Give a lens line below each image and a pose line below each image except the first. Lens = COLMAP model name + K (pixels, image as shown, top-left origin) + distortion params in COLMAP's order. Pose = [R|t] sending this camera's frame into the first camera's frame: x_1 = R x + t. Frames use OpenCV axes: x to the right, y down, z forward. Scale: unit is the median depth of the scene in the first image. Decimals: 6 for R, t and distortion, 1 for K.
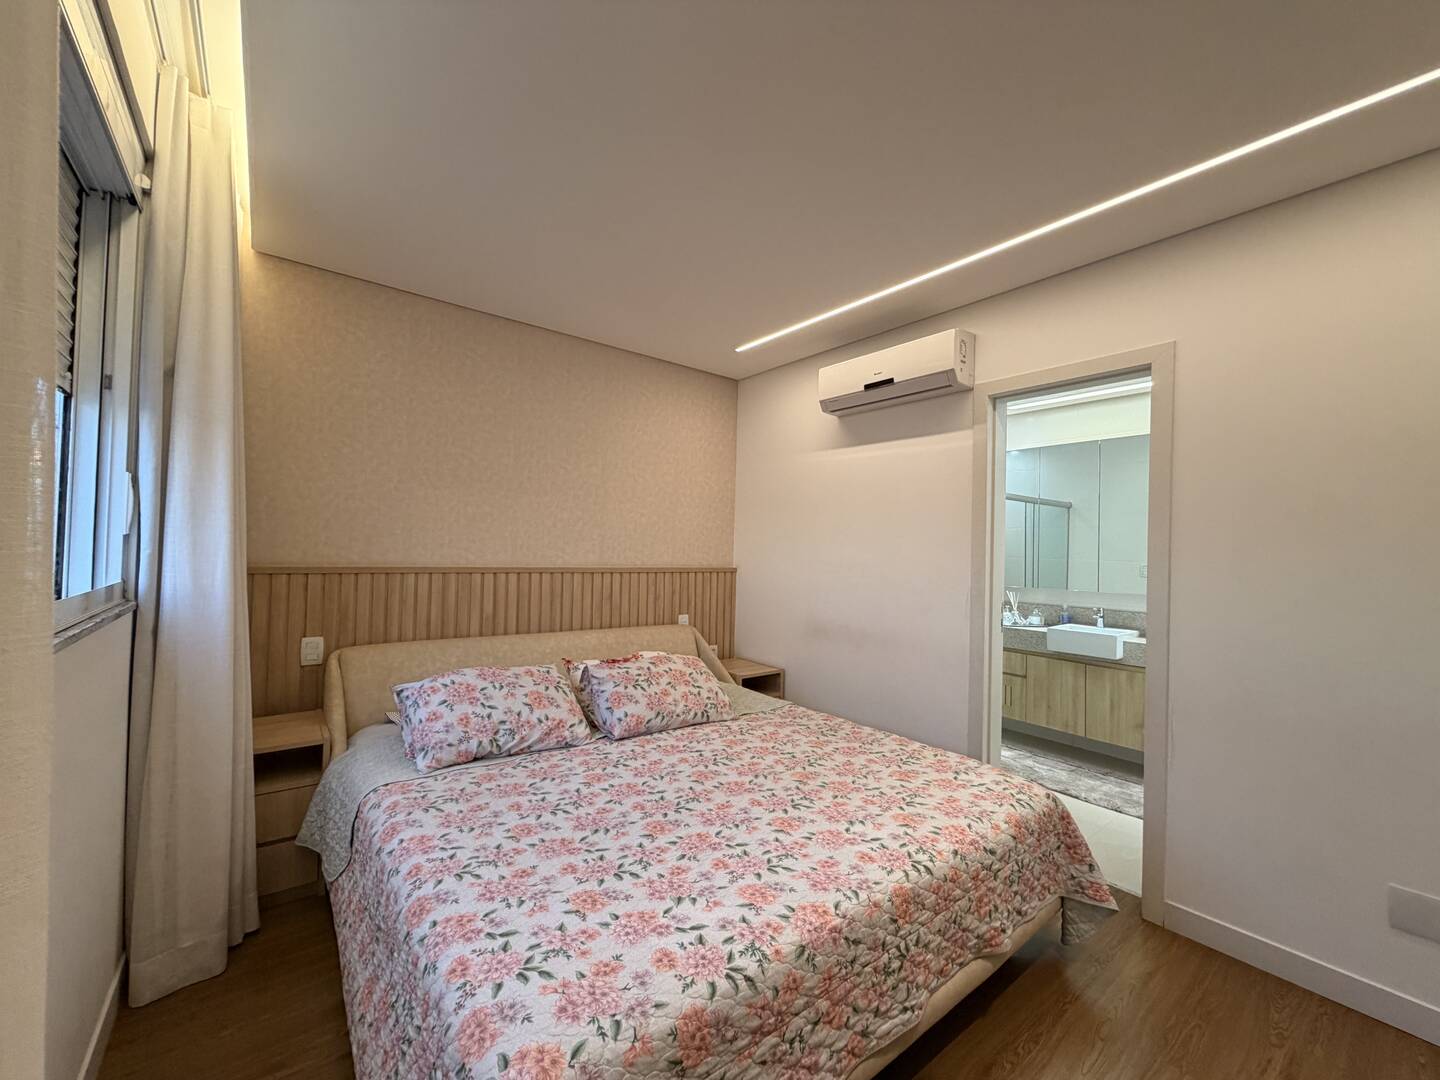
lens RADIAL K [[568.4, 0, 714.2], [0, 568.4, 538.2], [0, 0, 1]] dist [0.002462, 0.000221]
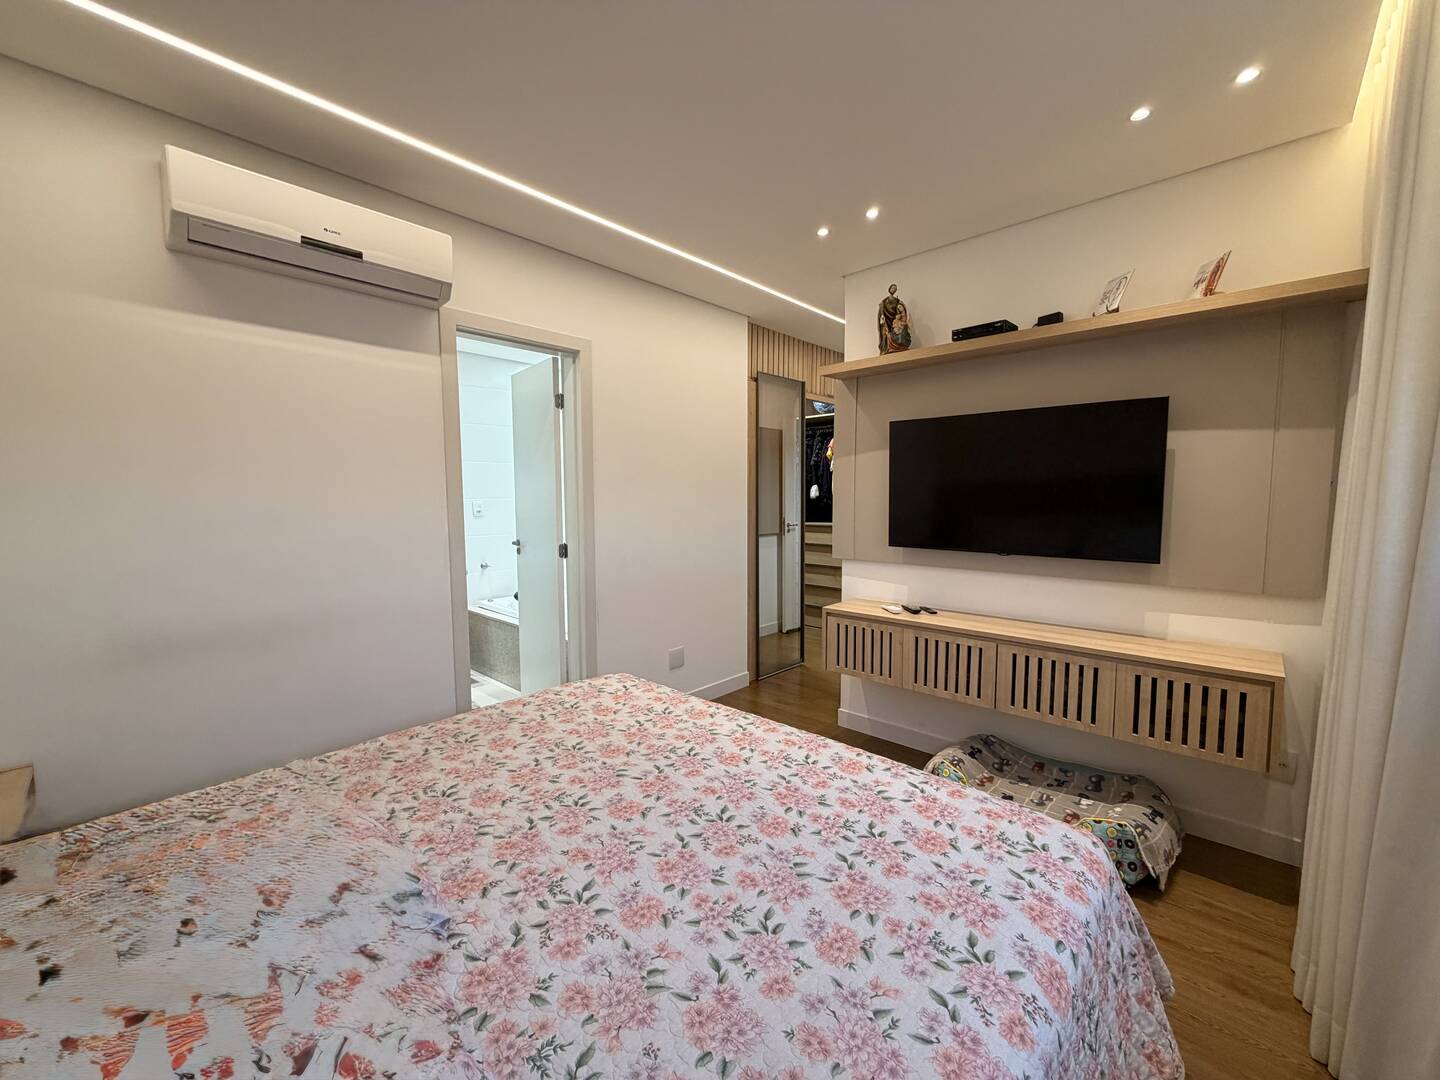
lens RADIAL K [[568.4, 0, 712.0], [0, 568.4, 540.5], [0, 0, 1]] dist [0.002462, 0.000221]
pose [[-0.147952, -0.104558, 0.983452, -0.656261], [-0.020884, 0.994504, 0.102591, -0.008095], [-0.988774, -0.005360, -0.149322, 0.903384]]
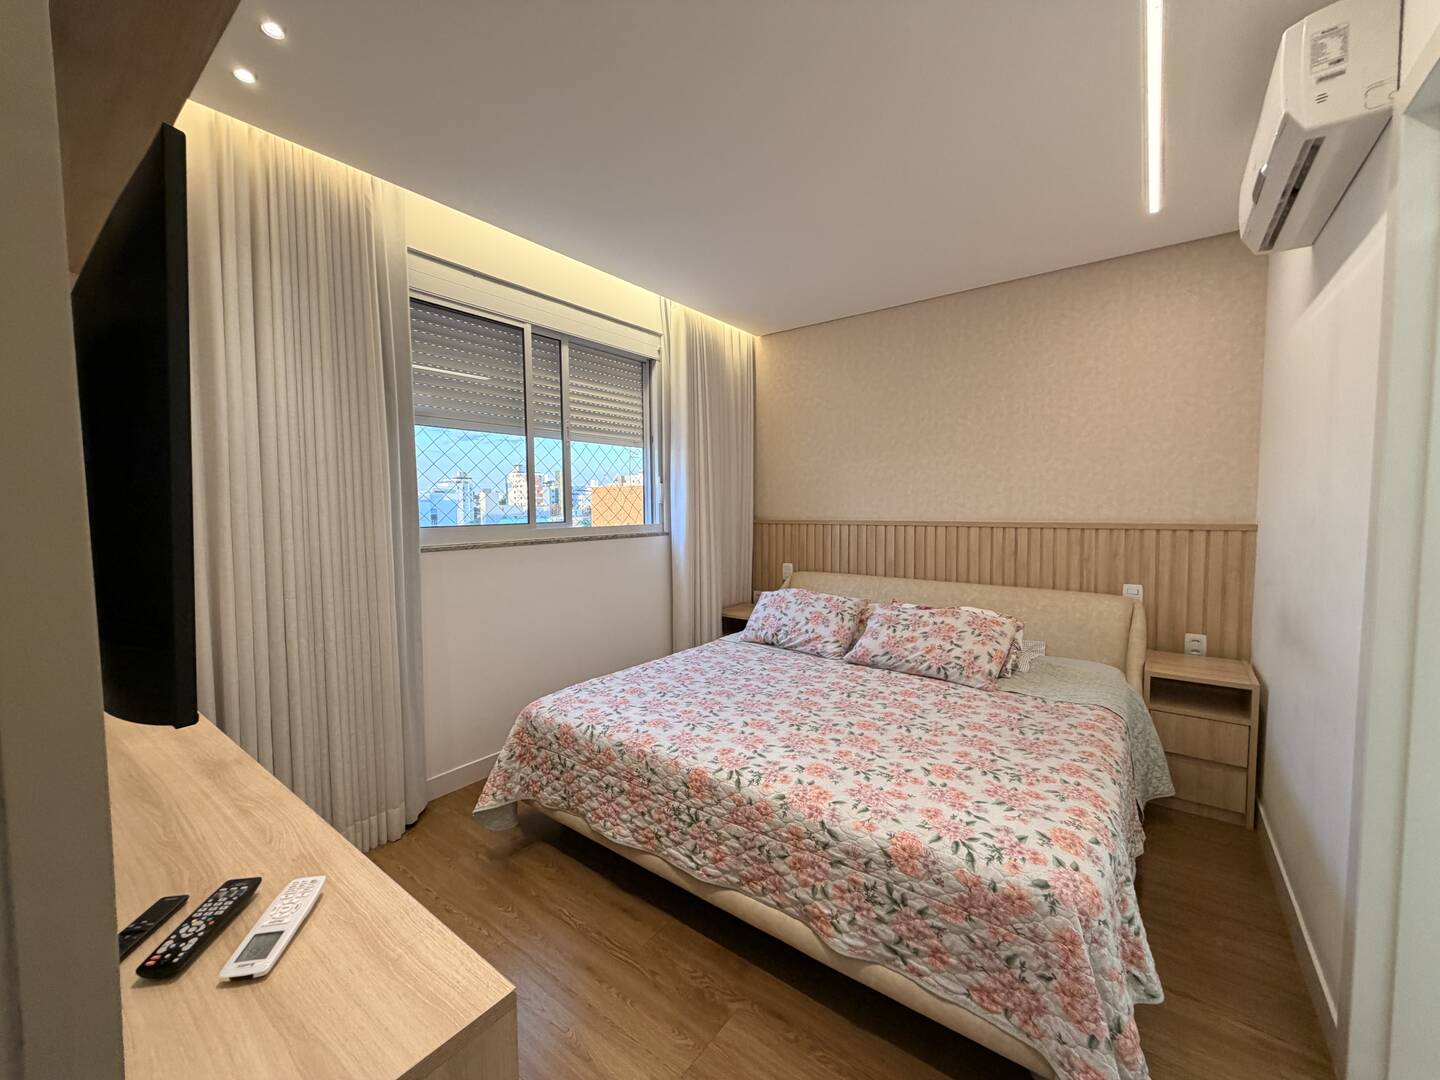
lens RADIAL K [[568.4, 0, 722.7], [0, 568.4, 537.7], [0, 0, 1]] dist [0.002462, 0.000221]
pose [[0.264893, 0.026435, -0.963915, 0.956879], [0.034493, 0.998725, 0.036869, 0.042352], [0.963661, -0.043014, 0.263643, 0.469180]]
